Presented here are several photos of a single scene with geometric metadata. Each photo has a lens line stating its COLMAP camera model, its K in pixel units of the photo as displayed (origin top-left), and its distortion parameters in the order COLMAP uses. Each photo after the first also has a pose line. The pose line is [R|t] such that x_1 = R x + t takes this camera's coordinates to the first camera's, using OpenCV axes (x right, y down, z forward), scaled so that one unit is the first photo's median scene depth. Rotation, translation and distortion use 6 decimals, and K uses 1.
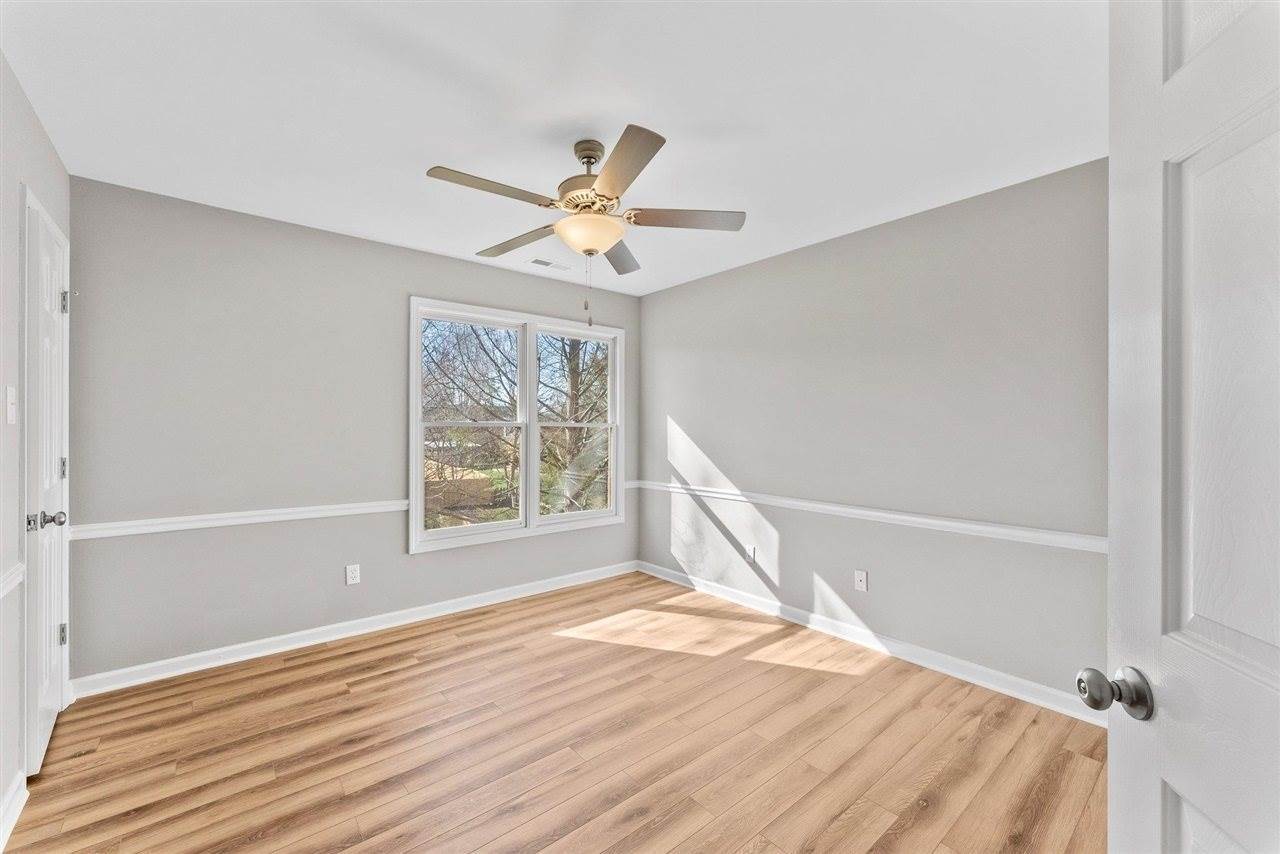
lens RADIAL K [[516.9, 0, 635.8], [0, 516.9, 431.7], [0, 0, 1]] dist [-0.000051, 0.000362]
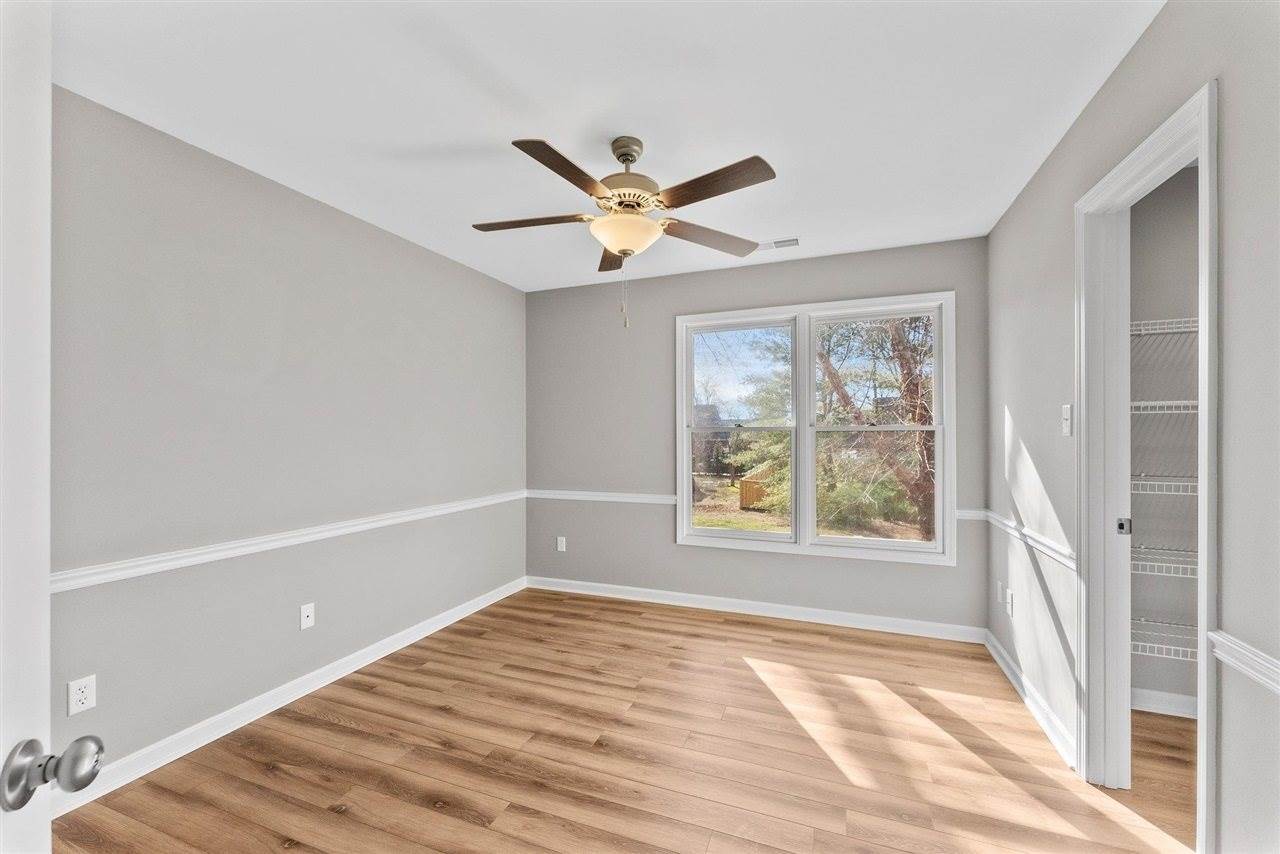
lens RADIAL K [[516.9, 0, 635.8], [0, 516.9, 431.7], [0, 0, 1]] dist [-0.000051, 0.000362]
pose [[0.491783, 0.004199, -0.870708, 0.409107], [-0.003983, 0.999989, 0.002573, -0.008534], [0.870709, 0.002202, 0.491794, 0.306631]]
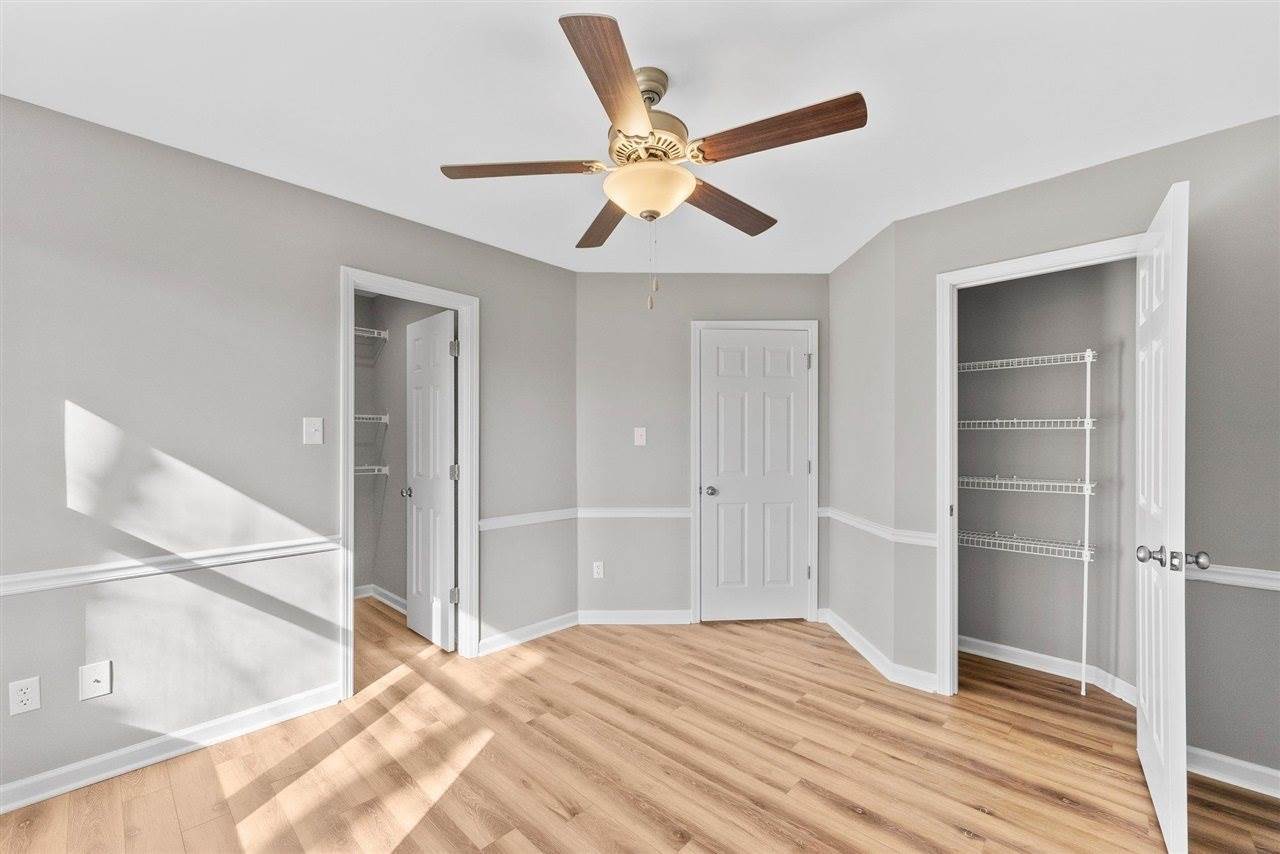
lens RADIAL K [[516.9, 0, 635.8], [0, 516.9, 431.7], [0, 0, 1]] dist [-0.000051, 0.000362]
pose [[-0.116910, 0.014100, 0.993042, -0.470688], [0.004746, 0.999896, -0.013639, -0.009523], [-0.993131, 0.003118, -0.116965, 0.616707]]
